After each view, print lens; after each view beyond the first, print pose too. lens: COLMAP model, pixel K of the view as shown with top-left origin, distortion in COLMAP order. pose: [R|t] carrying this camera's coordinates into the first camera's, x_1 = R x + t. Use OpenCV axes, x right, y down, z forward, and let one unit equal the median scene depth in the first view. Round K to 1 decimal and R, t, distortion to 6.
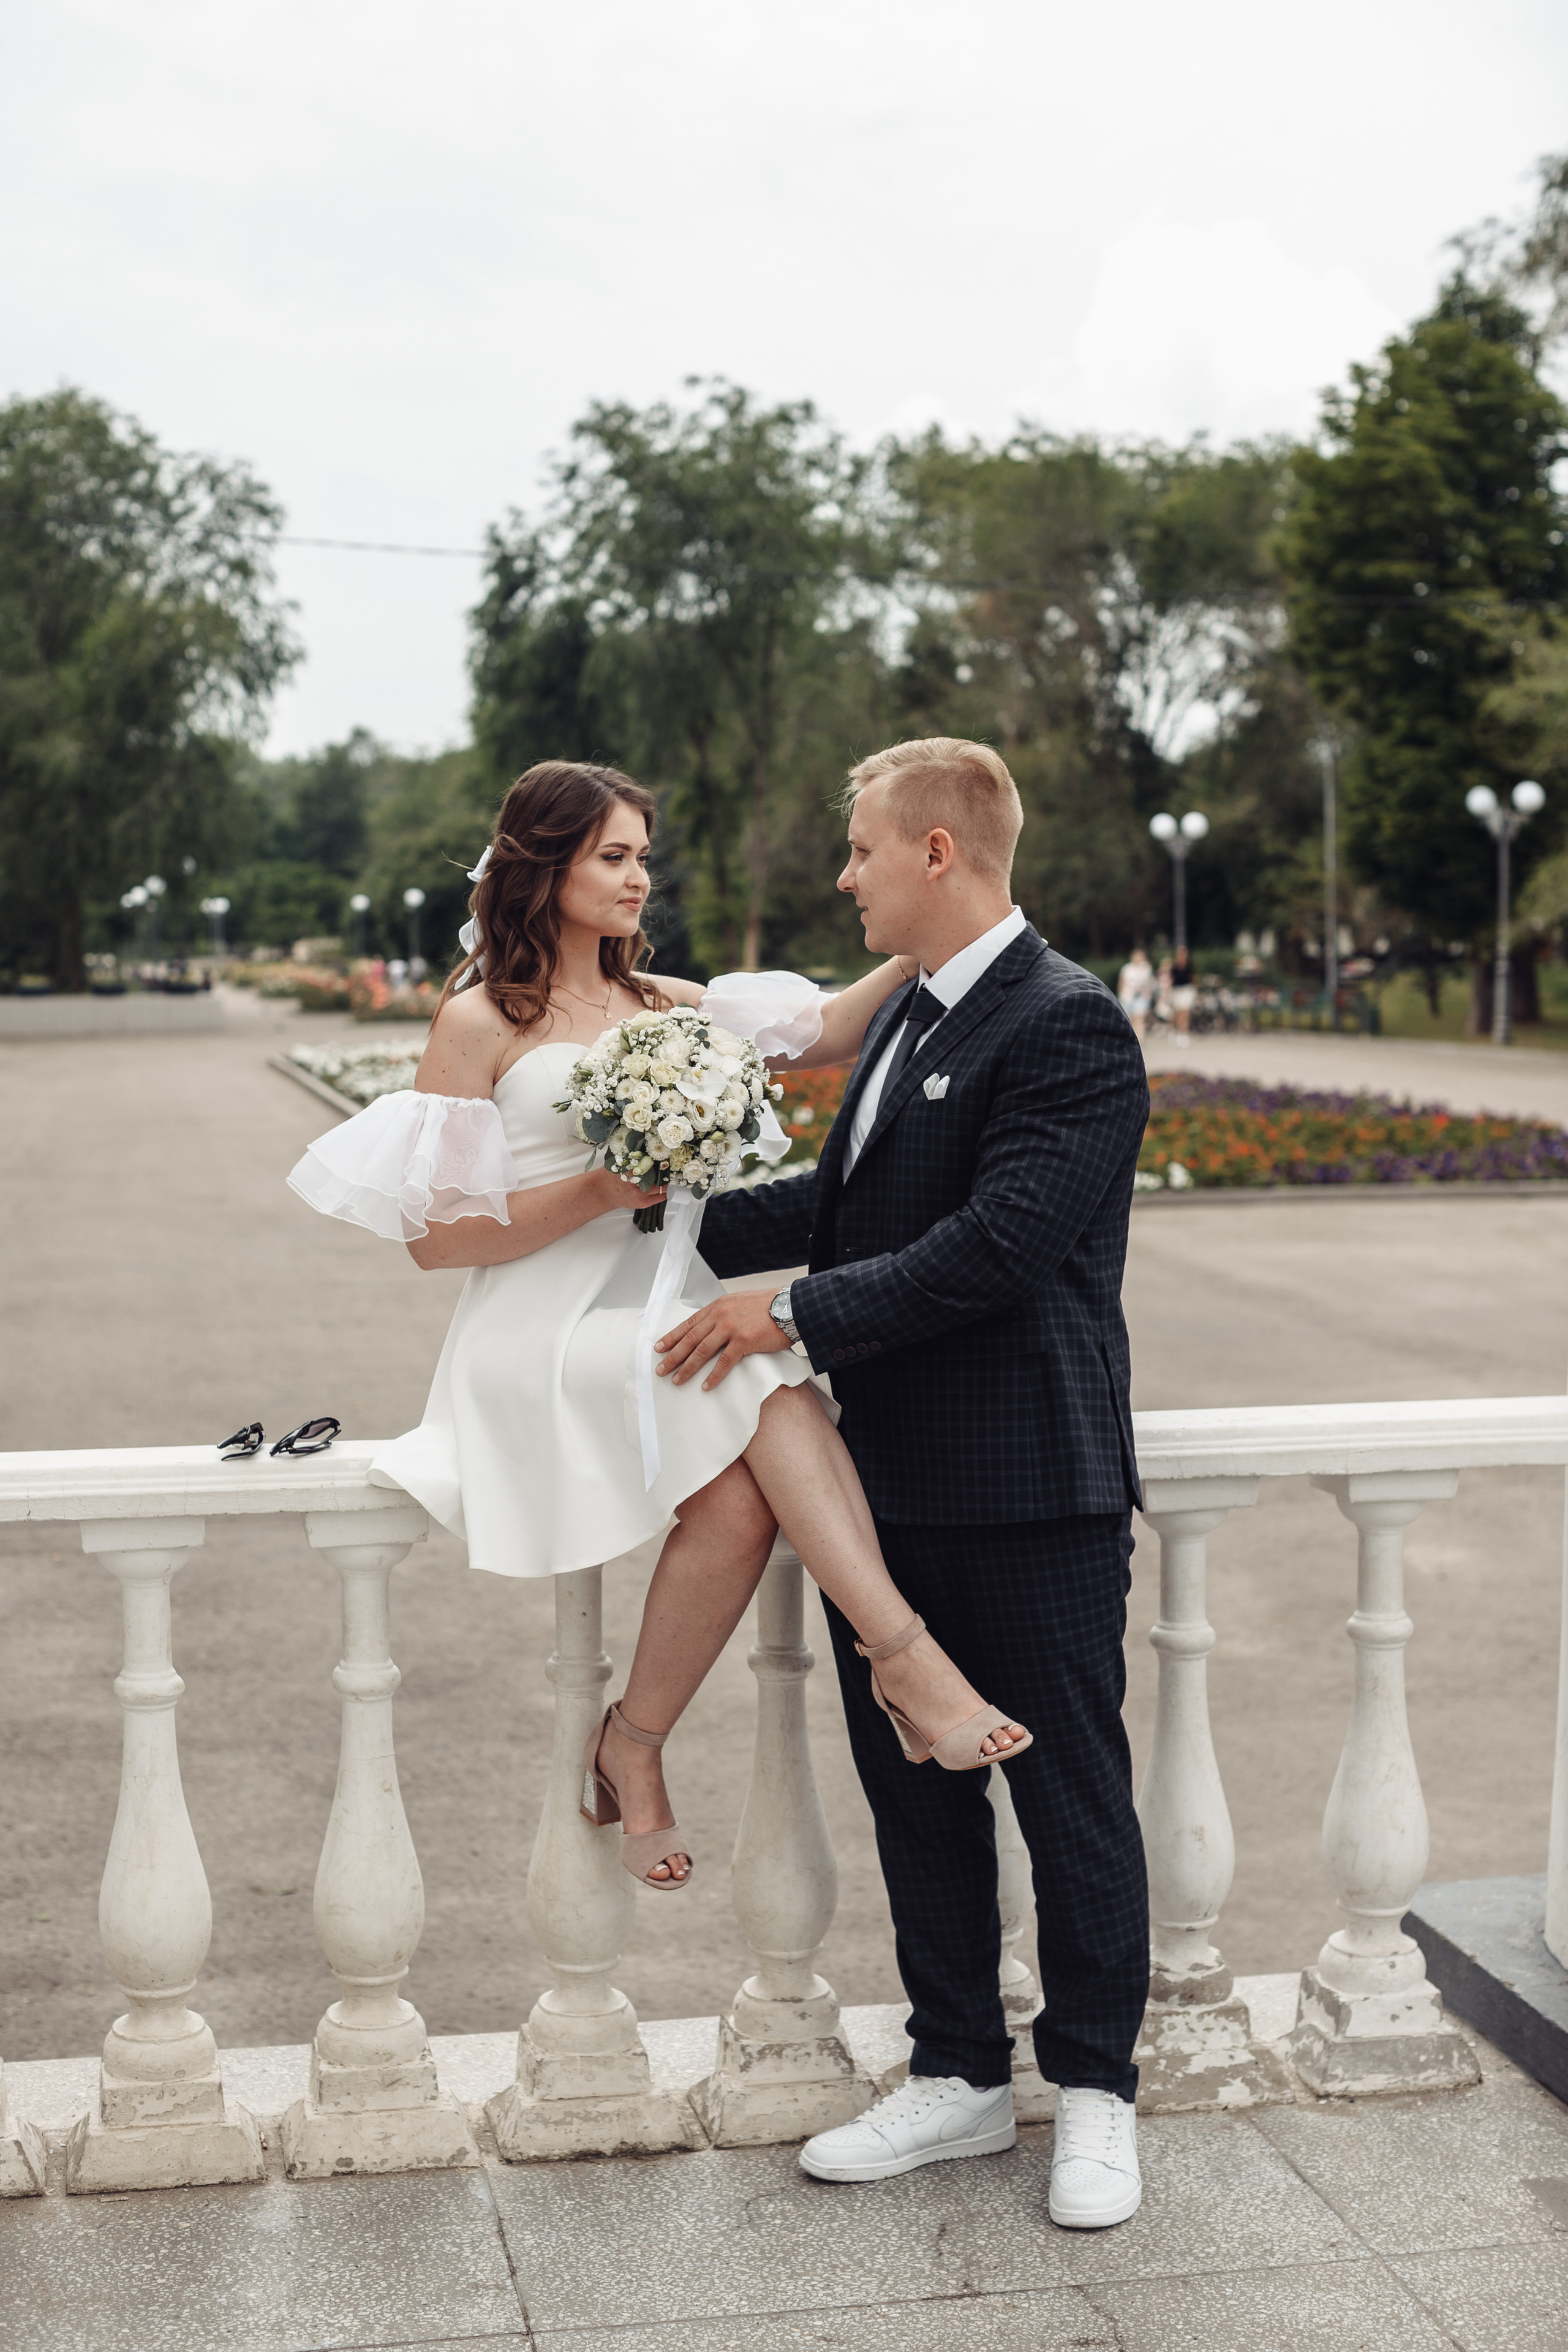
lens RADIAL K [[3476.2, 0, 787.4], [0, 3476.2, 1014.9], [0, 0, 1]] dist [-0.135792, 0.158040]
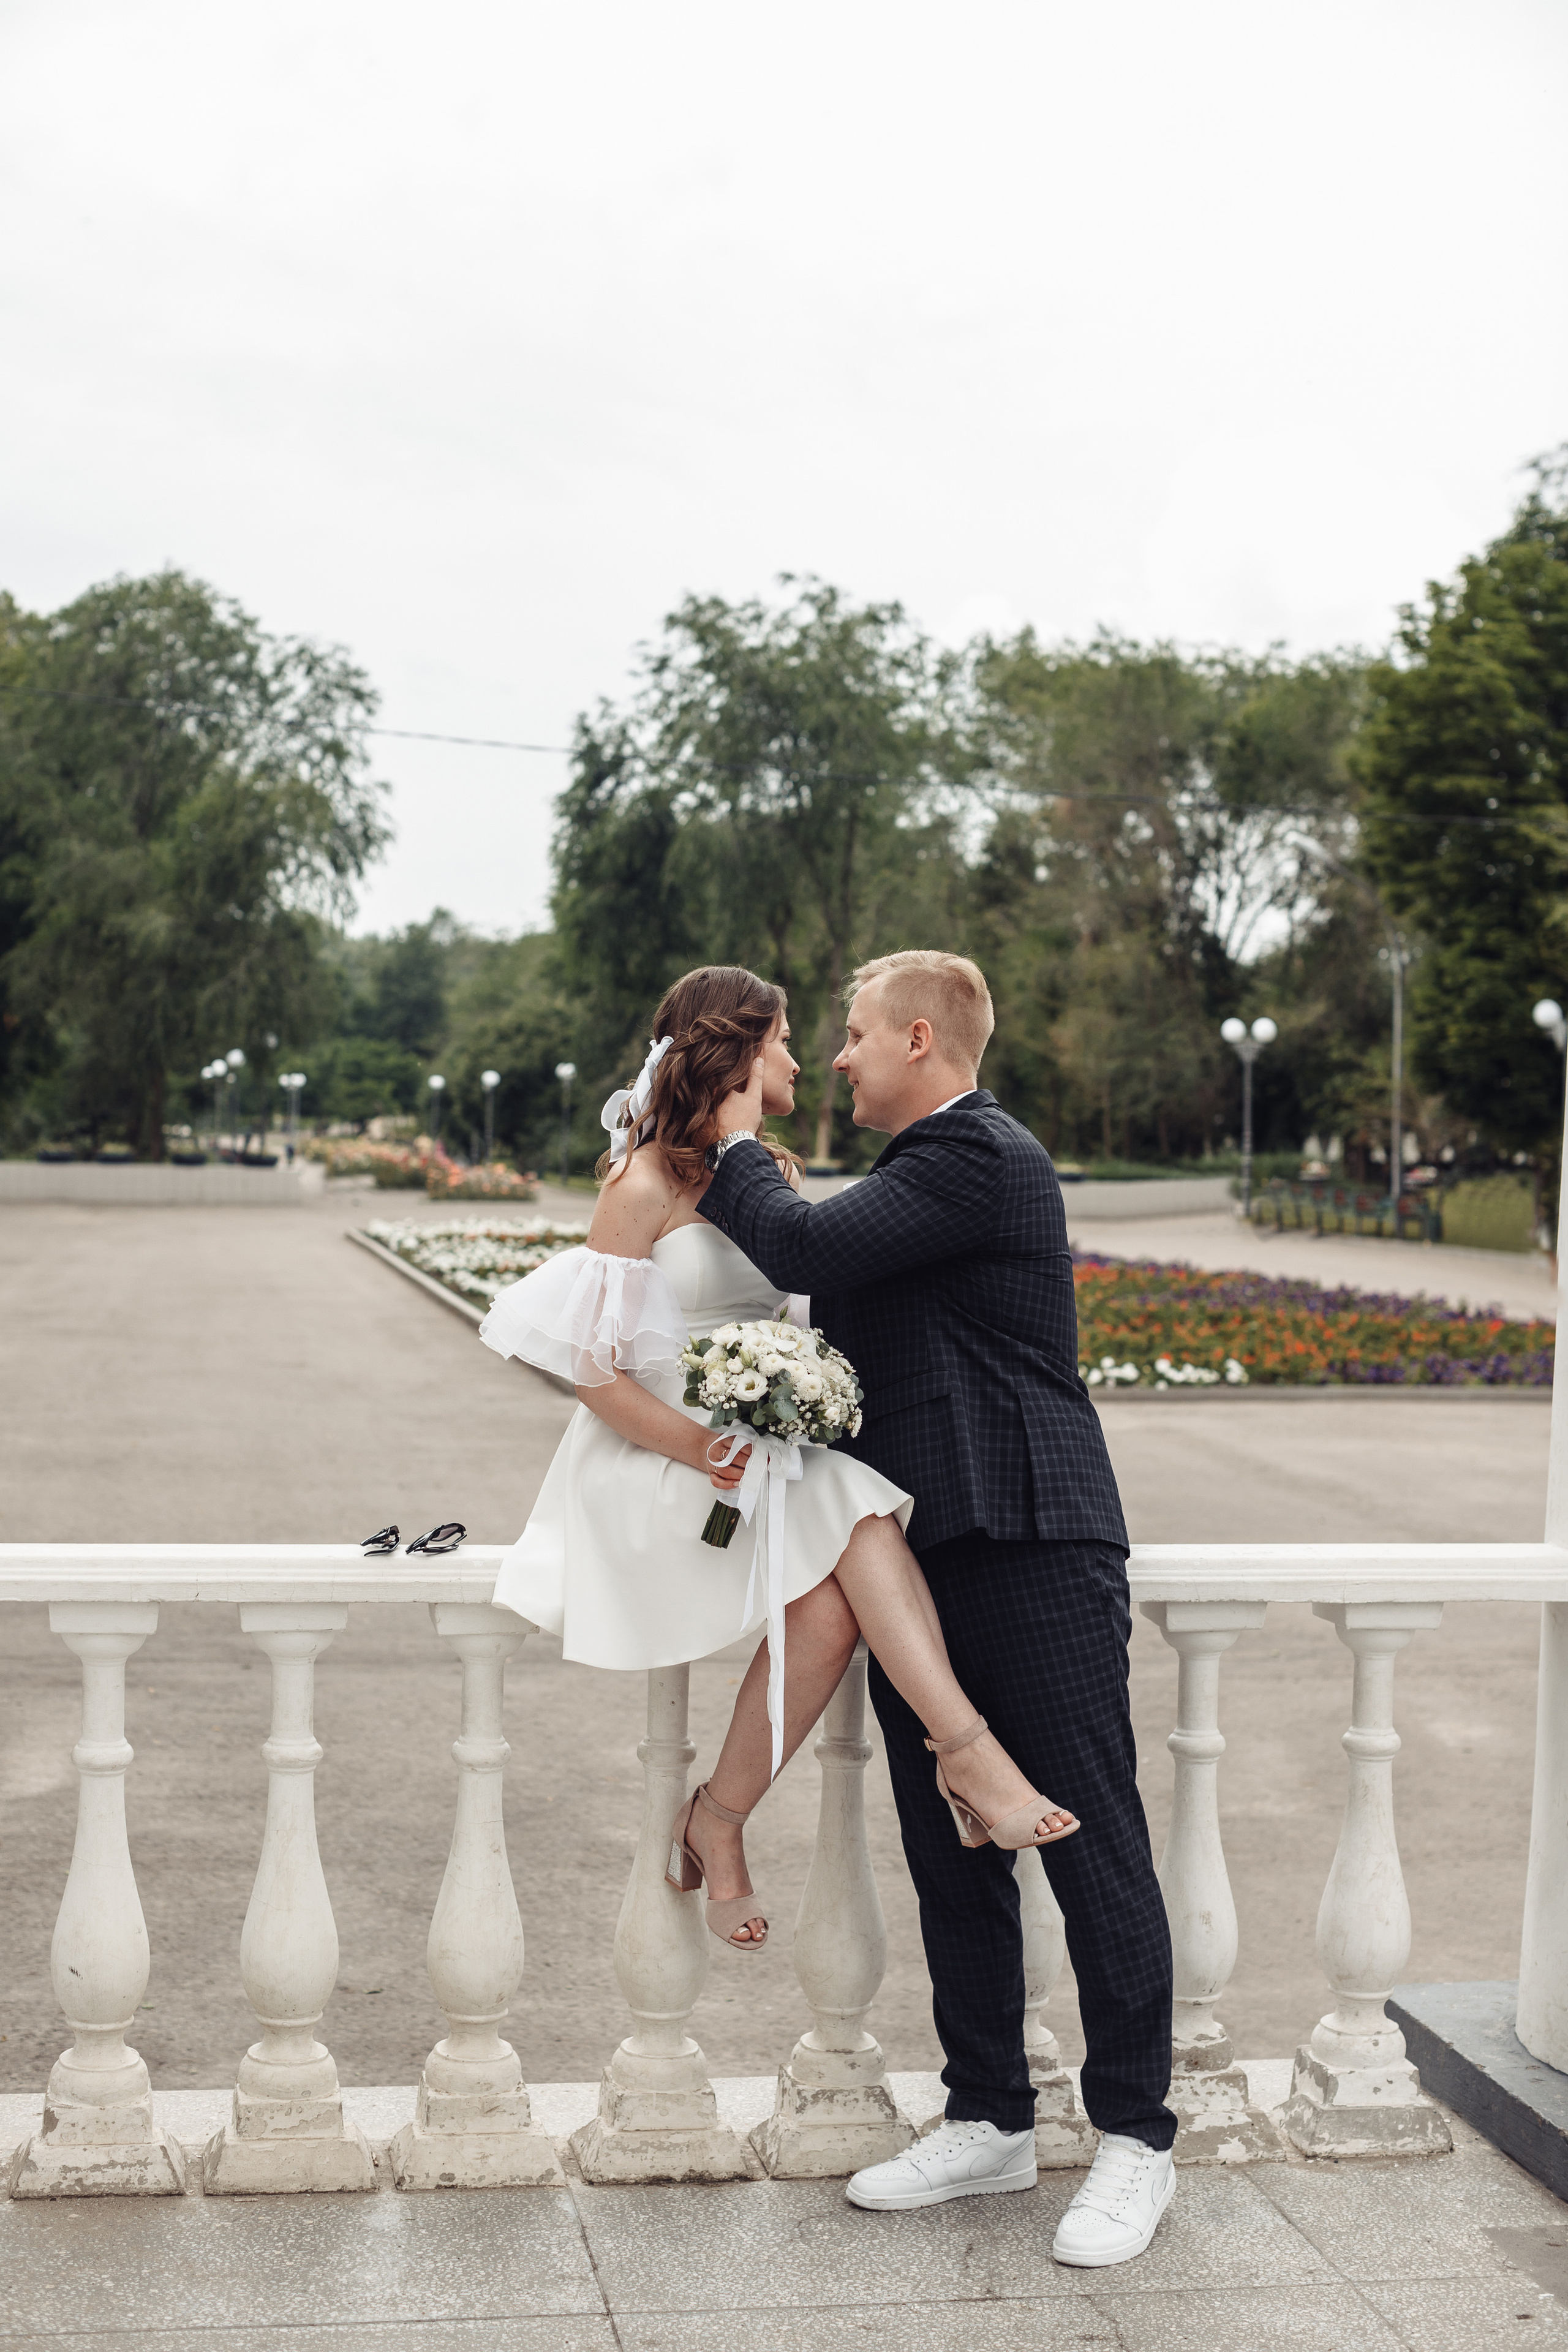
lens RADIAL K [[3495.2, 0, 783.1], [0, 3495.2, 960.6], [0, 0, 1]] dist [-0.146839, 0.170058]
pose [[0.999312, 0.029272, -0.022777, -0.000374], [-0.030805, 0.997060, -0.070166, 0.000892], [0.020656, 0.070819, 0.997275, -0.018903]]
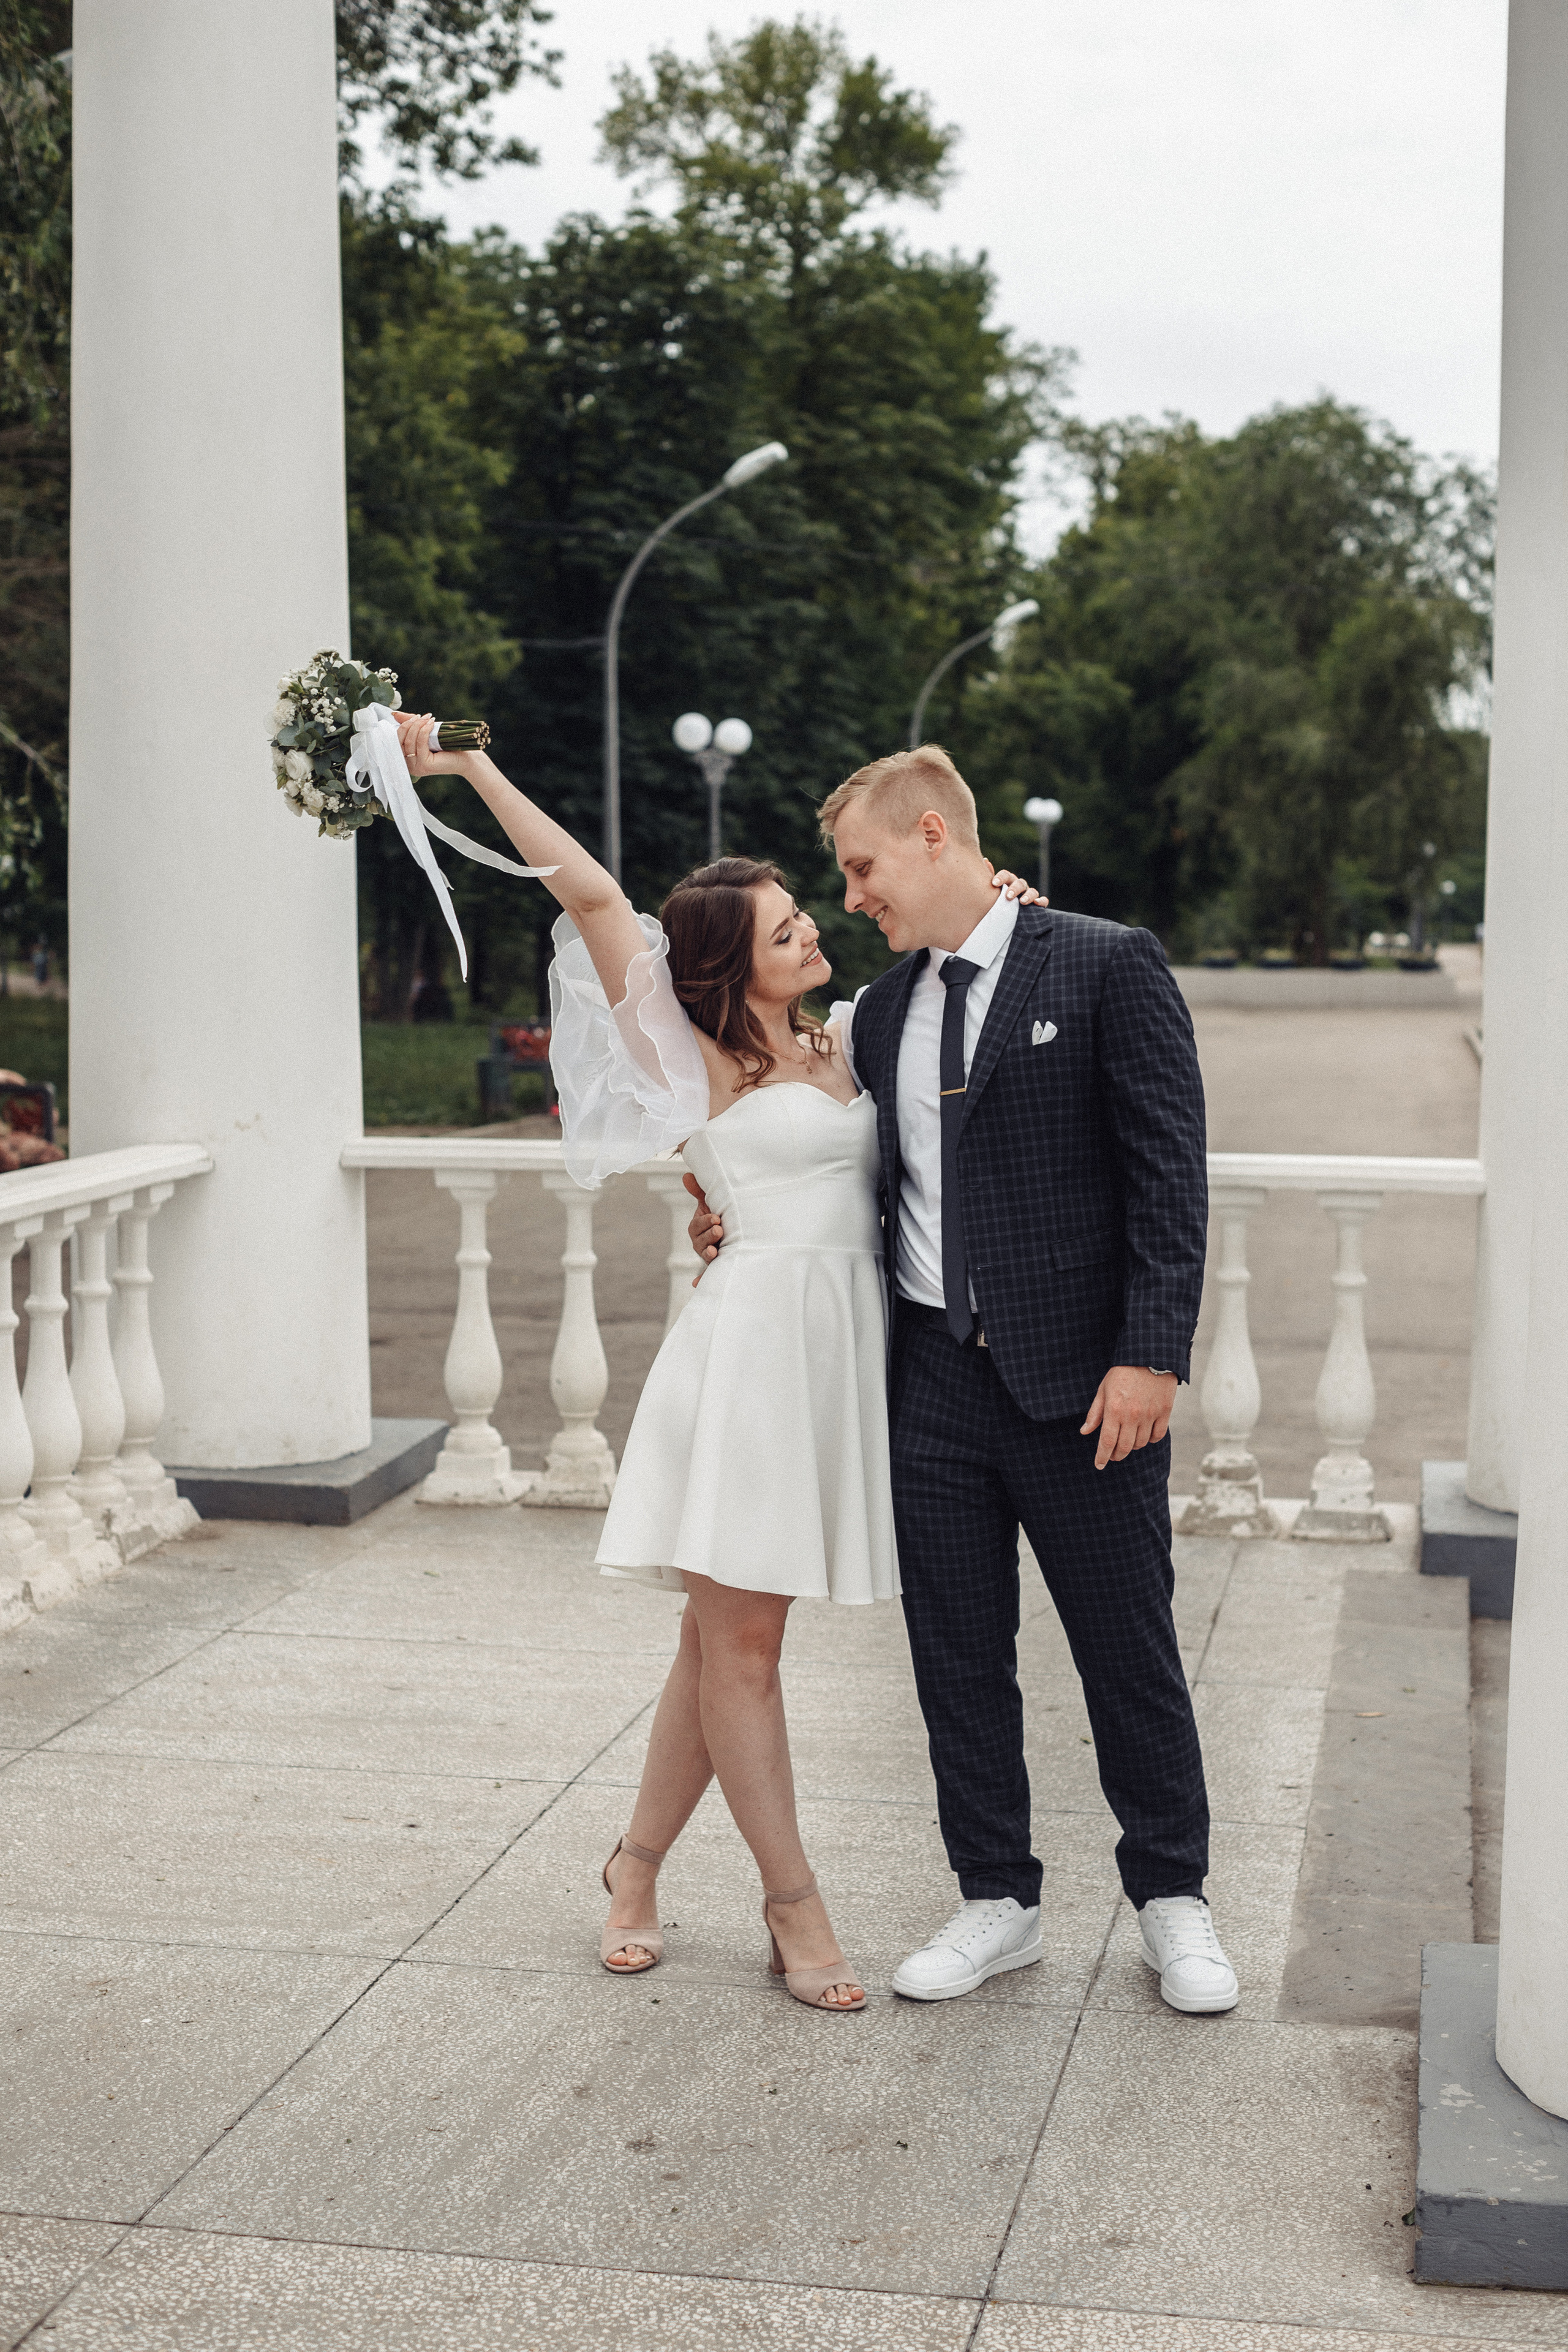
lens RADIAL K [[3651.4, 0, 784.0], [0, 3651.4, 1176.0], [0, 0, 1]] dist [-0.203577, 0.472343]
pose [[0.922970, 0.042127, -0.382560, 0.074859], [-0.024139, 0.998371, 0.051701, 0.004108], [0.384115, -0.038483, 0.922483, -0.101050]]
